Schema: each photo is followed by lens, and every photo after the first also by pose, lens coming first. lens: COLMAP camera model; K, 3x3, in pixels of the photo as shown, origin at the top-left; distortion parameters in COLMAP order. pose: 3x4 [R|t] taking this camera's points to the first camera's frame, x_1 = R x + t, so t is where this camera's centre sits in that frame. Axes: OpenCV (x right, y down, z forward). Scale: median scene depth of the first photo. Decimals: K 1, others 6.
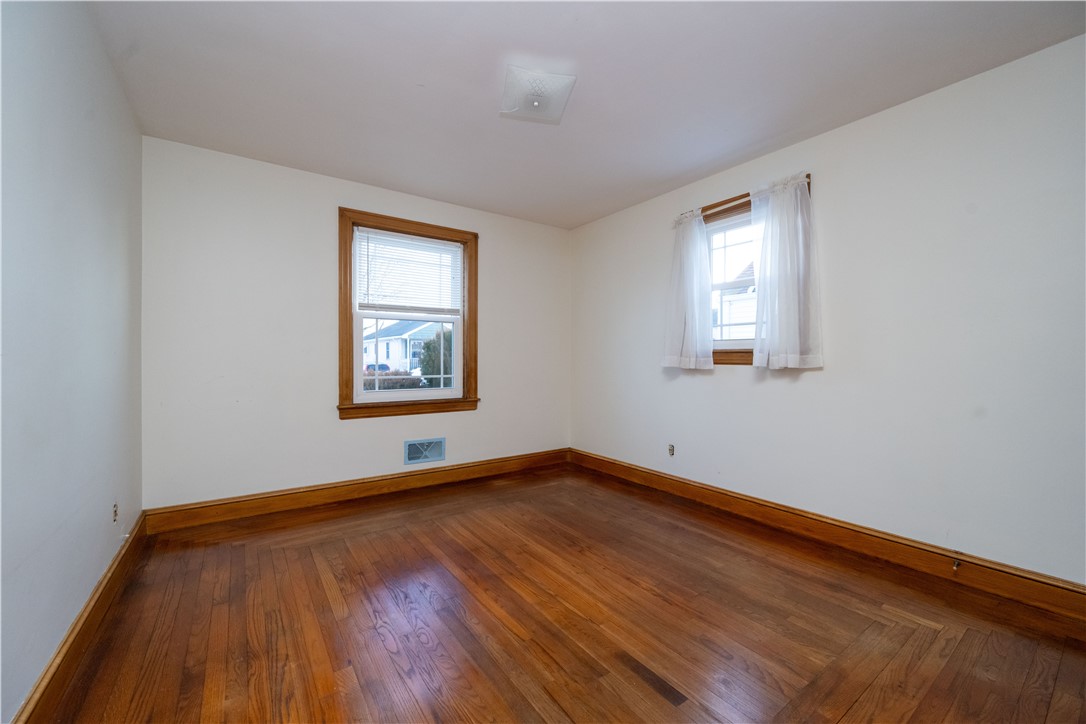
lens RADIAL K [[443.9, 0, 539.2], [0, 443.9, 360.5], [0, 0, 1]] dist [-0.000007, -0.000006]
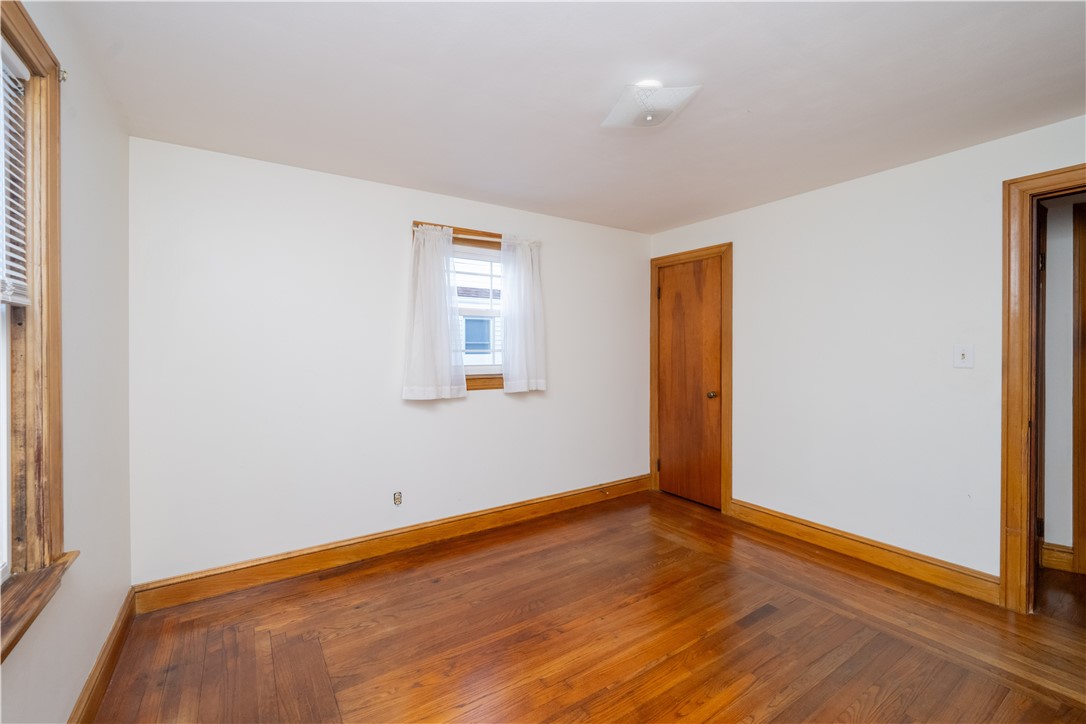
lens RADIAL K [[449.3, 0, 542.0], [0, 449.3, 347.4], [0, 0, 1]] dist [-0.000966, -0.000220]
pose [[0.015707, 0.003145, 0.999872, -0.691539], [0.005306, 0.999981, -0.003229, -0.095765], [-0.999863, 0.005356, 0.015690, 0.929078]]
